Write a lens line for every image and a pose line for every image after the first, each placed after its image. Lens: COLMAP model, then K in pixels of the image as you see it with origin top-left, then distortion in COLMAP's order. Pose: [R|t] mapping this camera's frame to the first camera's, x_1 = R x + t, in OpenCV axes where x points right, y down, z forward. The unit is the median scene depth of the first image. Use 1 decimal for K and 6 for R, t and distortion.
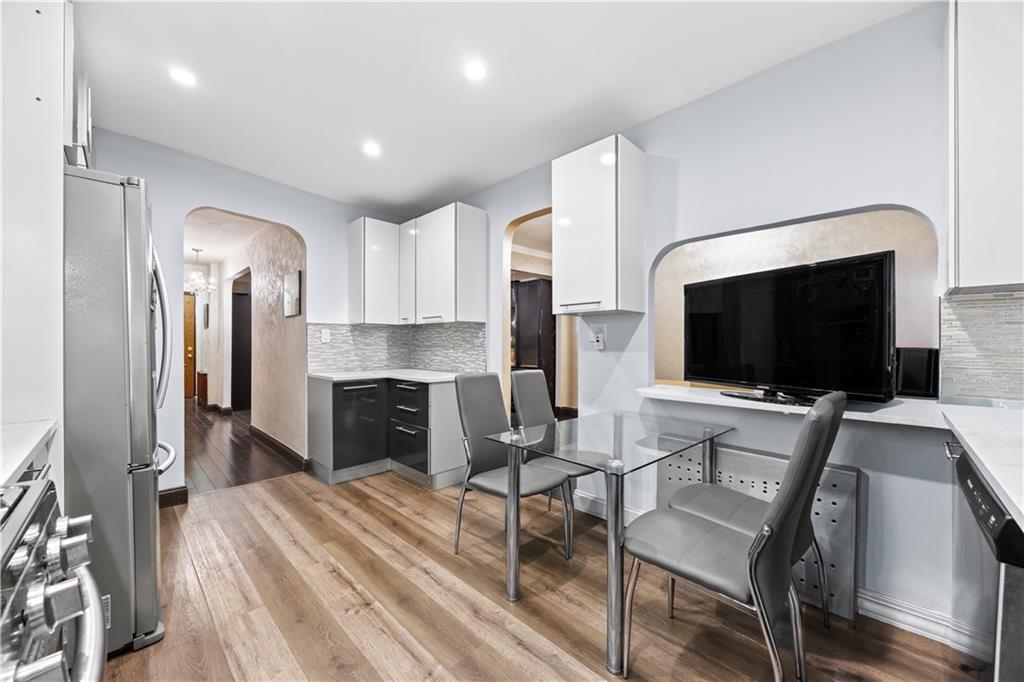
lens RADIAL K [[390.7, 0, 513.8], [0, 390.7, 344.4], [0, 0, 1]] dist [-0.002418, -0.000123]
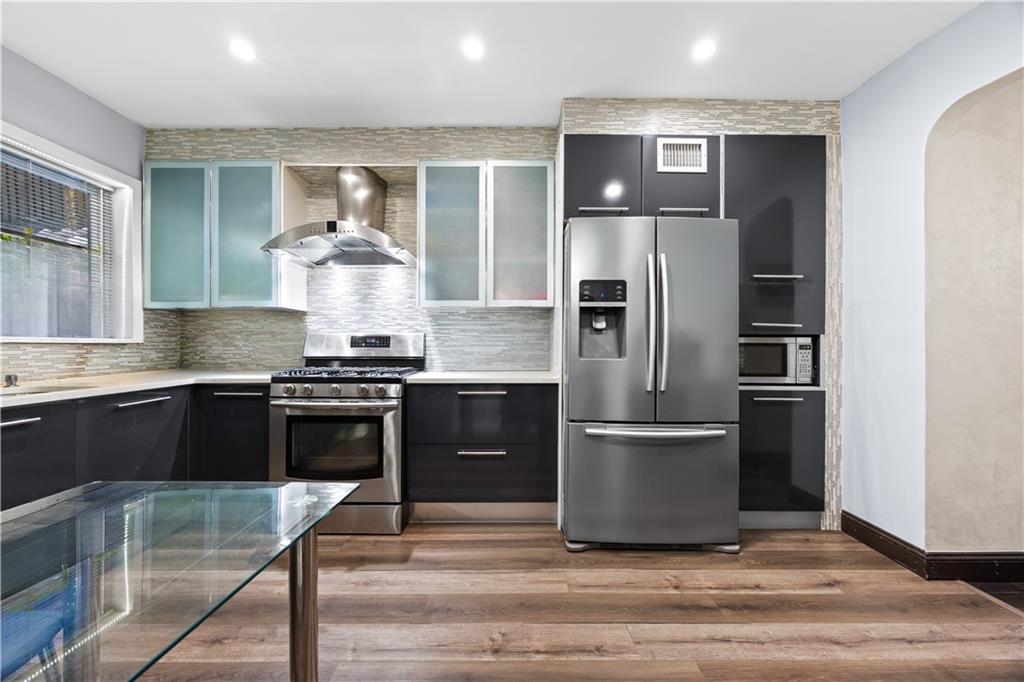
lens RADIAL K [[390.7, 0, 513.7], [0, 390.7, 343.8], [0, 0, 1]] dist [-0.002418, -0.000123]
pose [[-0.709076, -0.012553, -0.705020, 0.150682], [-0.006095, 0.999913, -0.011674, 0.041824], [0.705105, -0.003981, -0.709091, 1.411437]]
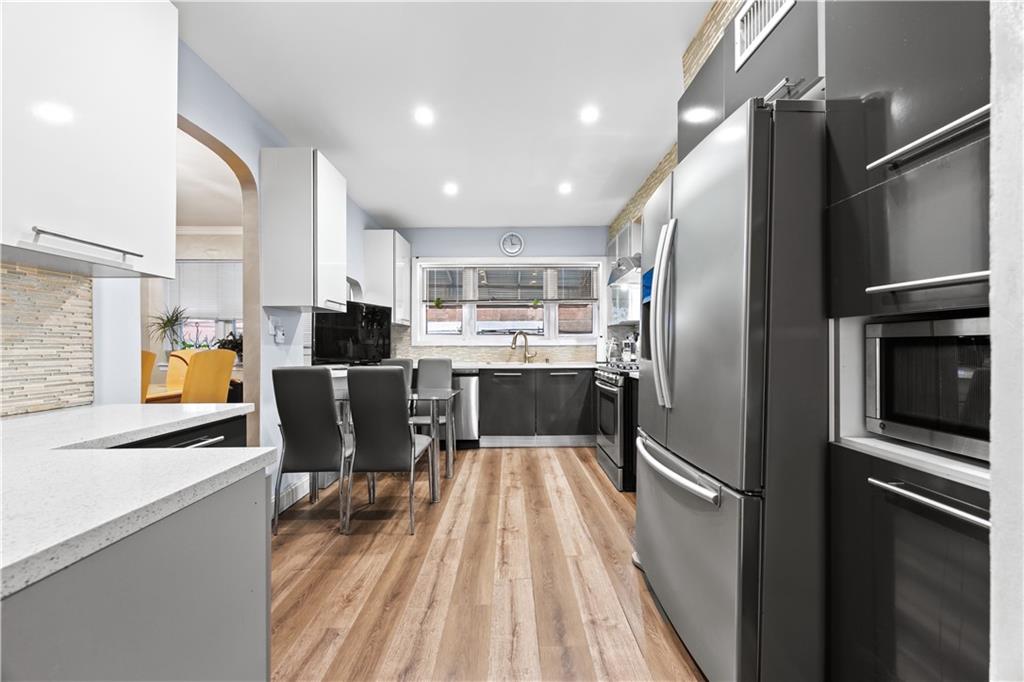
lens RADIAL K [[390.7, 0, 513.1], [0, 390.7, 344.6], [0, 0, 1]] dist [-0.002418, -0.000123]
pose [[-0.706081, 0.001086, 0.708130, -1.200312], [0.002309, 0.999997, 0.000768, 0.023408], [-0.708127, 0.002177, -0.706082, 1.711114]]
